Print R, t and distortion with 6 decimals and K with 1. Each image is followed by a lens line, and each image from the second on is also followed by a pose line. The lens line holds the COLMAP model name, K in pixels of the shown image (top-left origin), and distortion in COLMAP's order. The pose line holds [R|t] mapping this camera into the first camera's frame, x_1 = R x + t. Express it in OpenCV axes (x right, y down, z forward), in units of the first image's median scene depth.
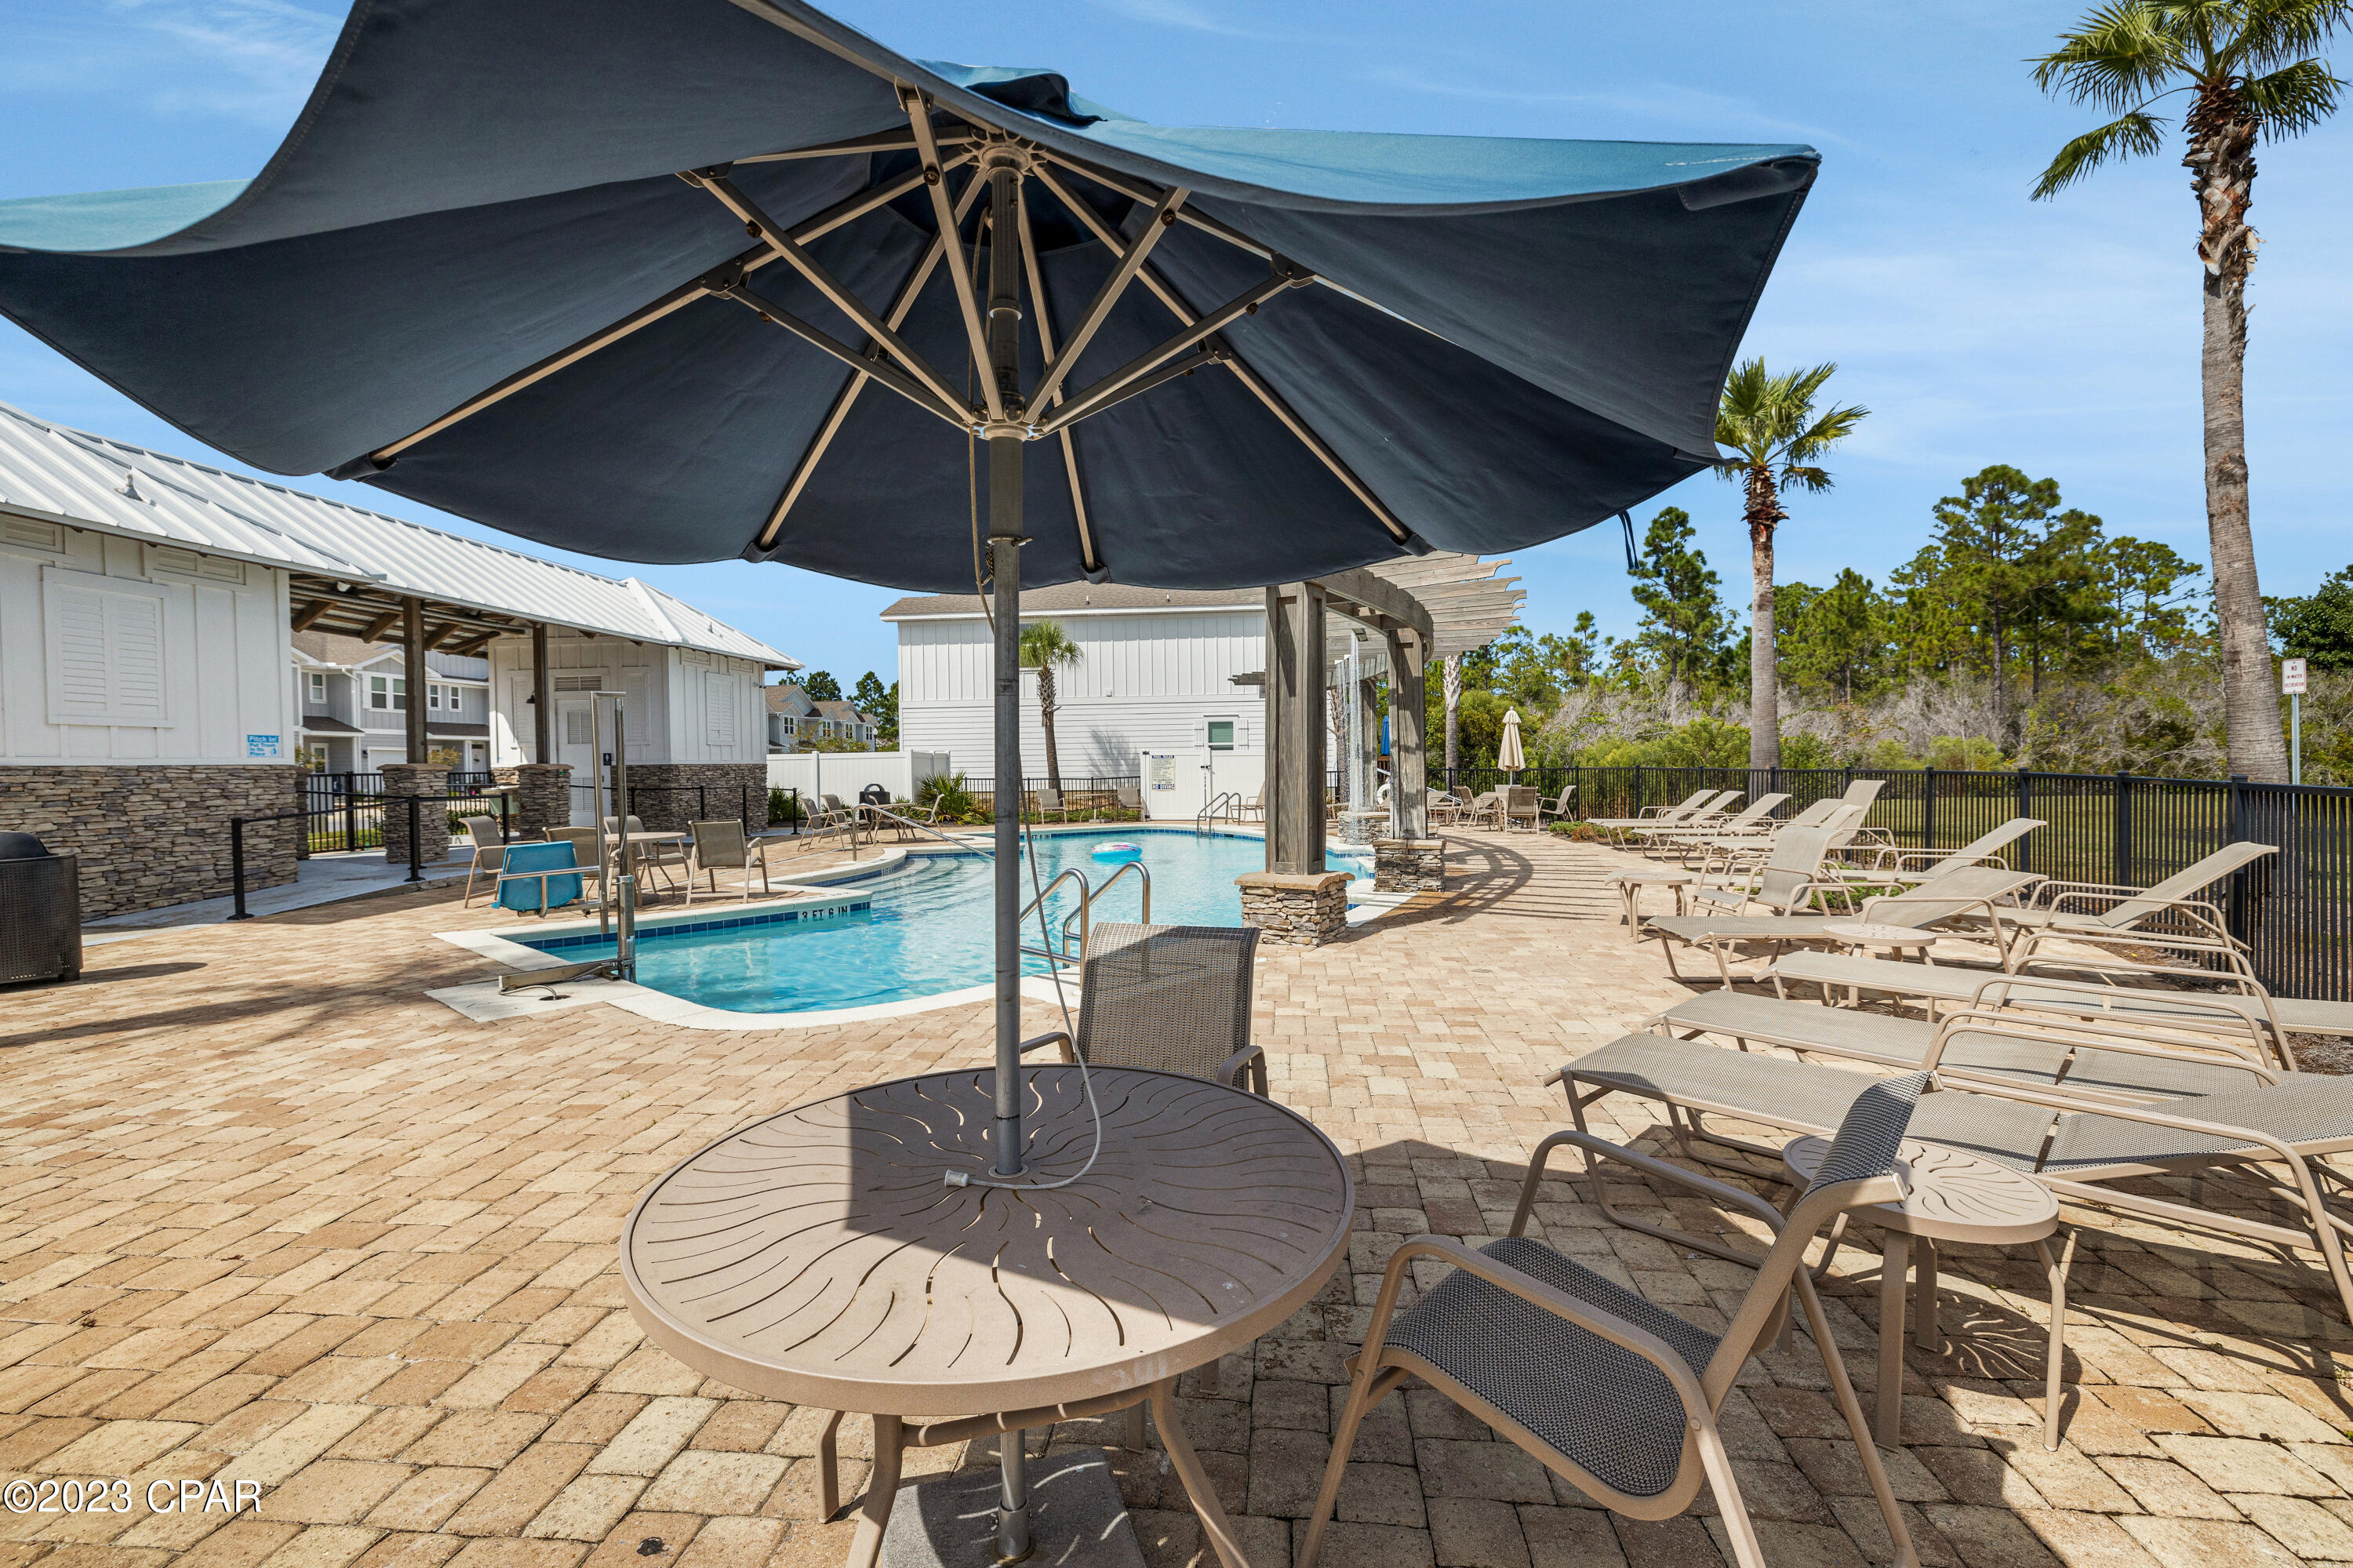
lens RADIAL K [[1001.2, 0, 1178.1], [0, 1001.2, 779.3], [0, 0, 1]] dist [-0.000368, 0.000516]
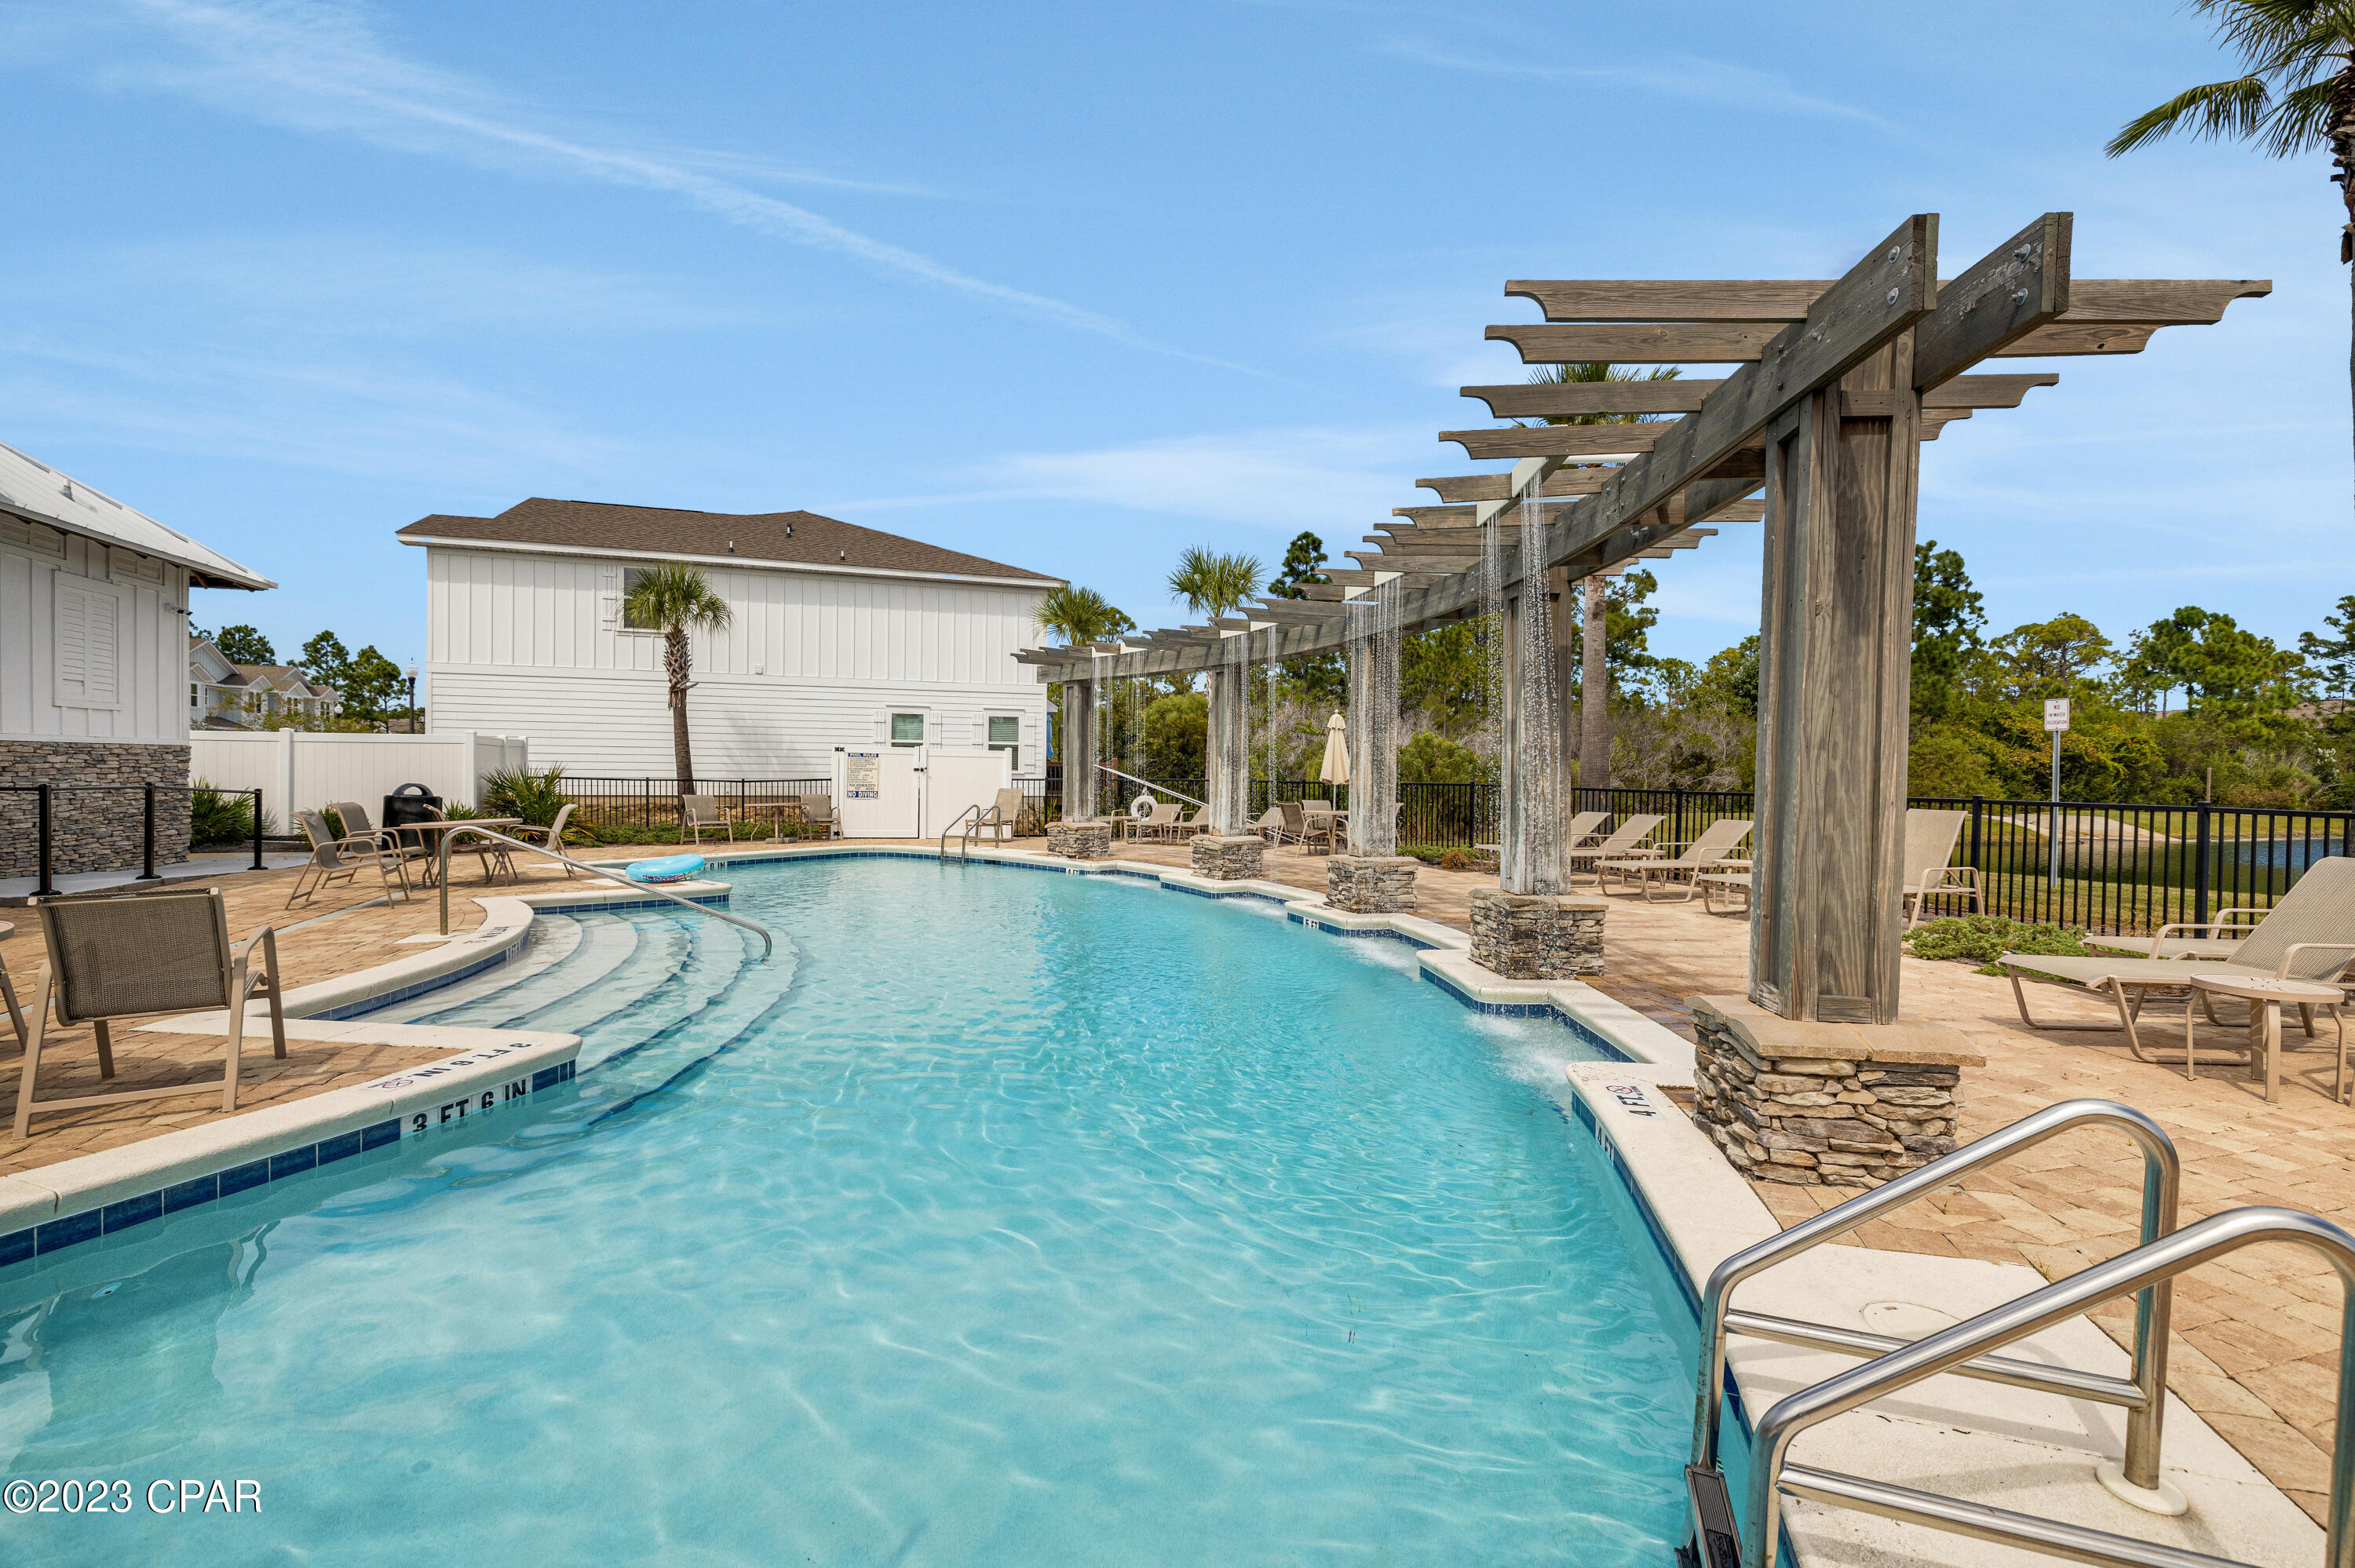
lens RADIAL K [[1001.8, 0, 1179.1], [0, 1001.8, 779.3], [0, 0, 1]] dist [-0.000368, 0.000516]
pose [[0.914557, 0.021645, 0.403876, -0.118777], [-0.019818, 0.999766, -0.008703, -0.002221], [-0.403970, -0.000044, 0.914772, 0.233018]]
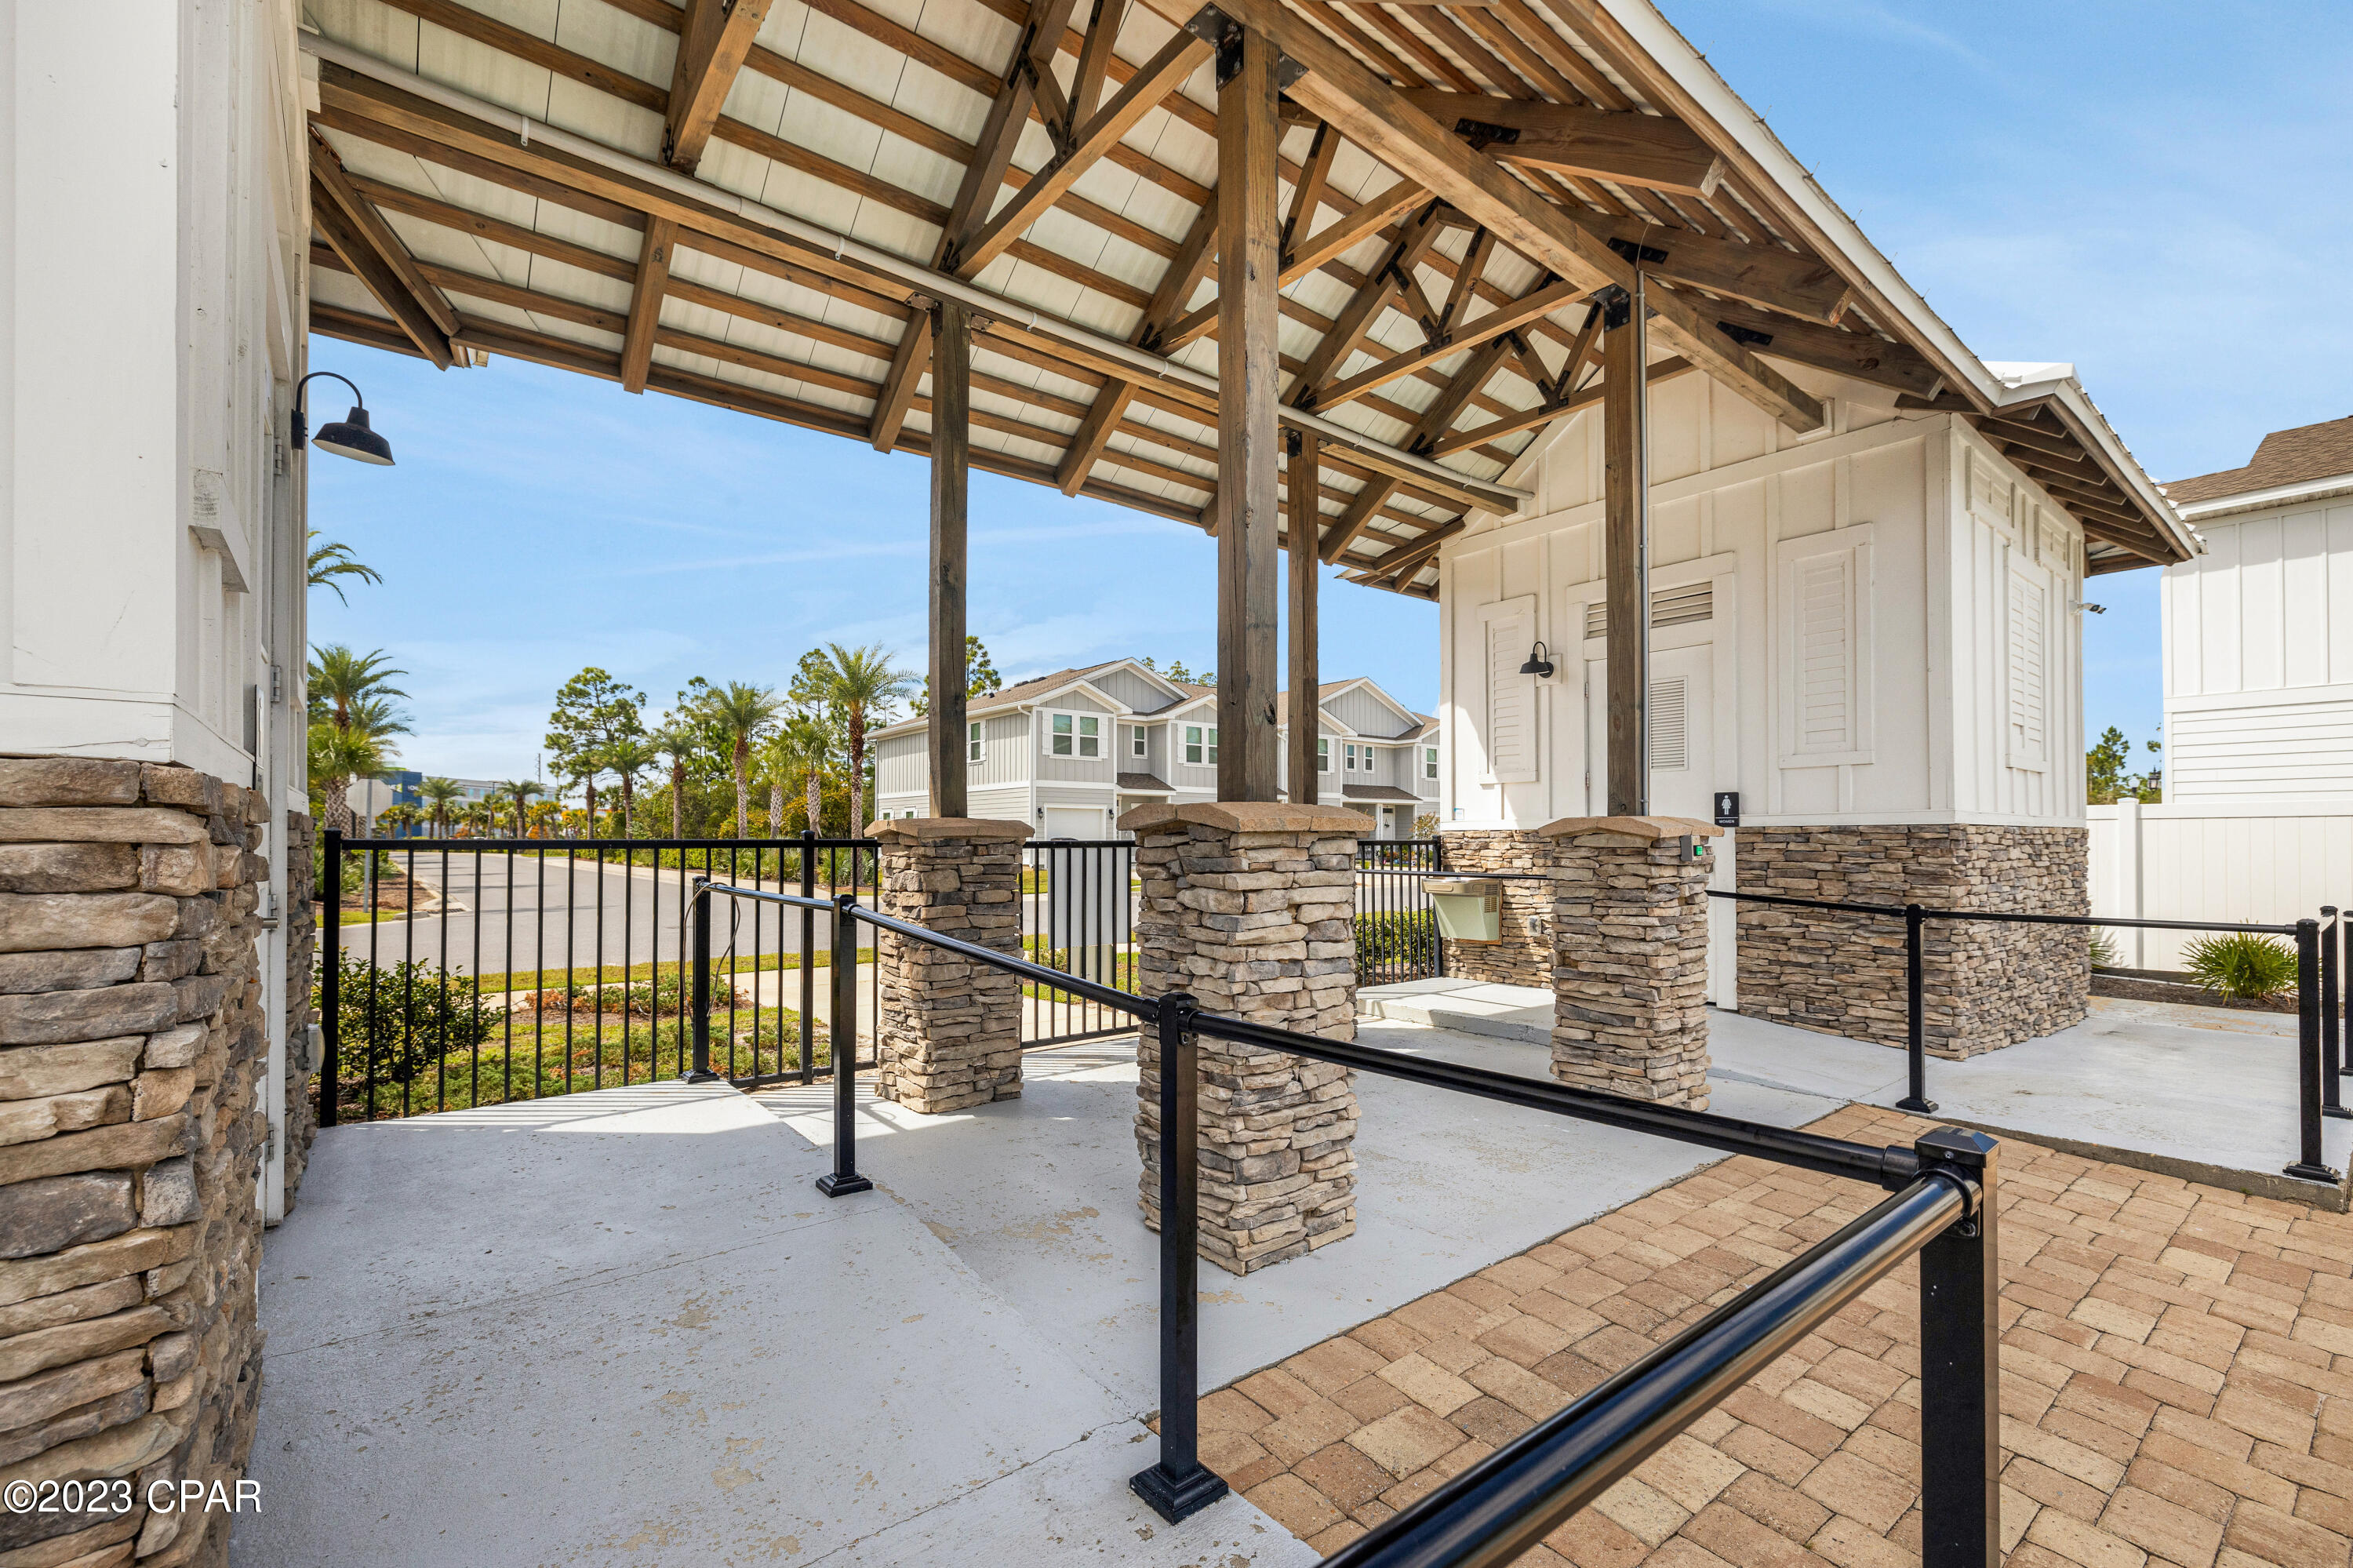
lens RADIAL K [[1019.5, 0, 1179.8], [0, 1019.5, 825.9], [0, 0, 1]] dist [-0.000149, 0.000103]
pose [[0.692003, 0.004836, -0.721879, -0.368629], [-0.021299, 0.999679, -0.013720, -0.004251], [0.721580, 0.024870, 0.691884, 0.506149]]
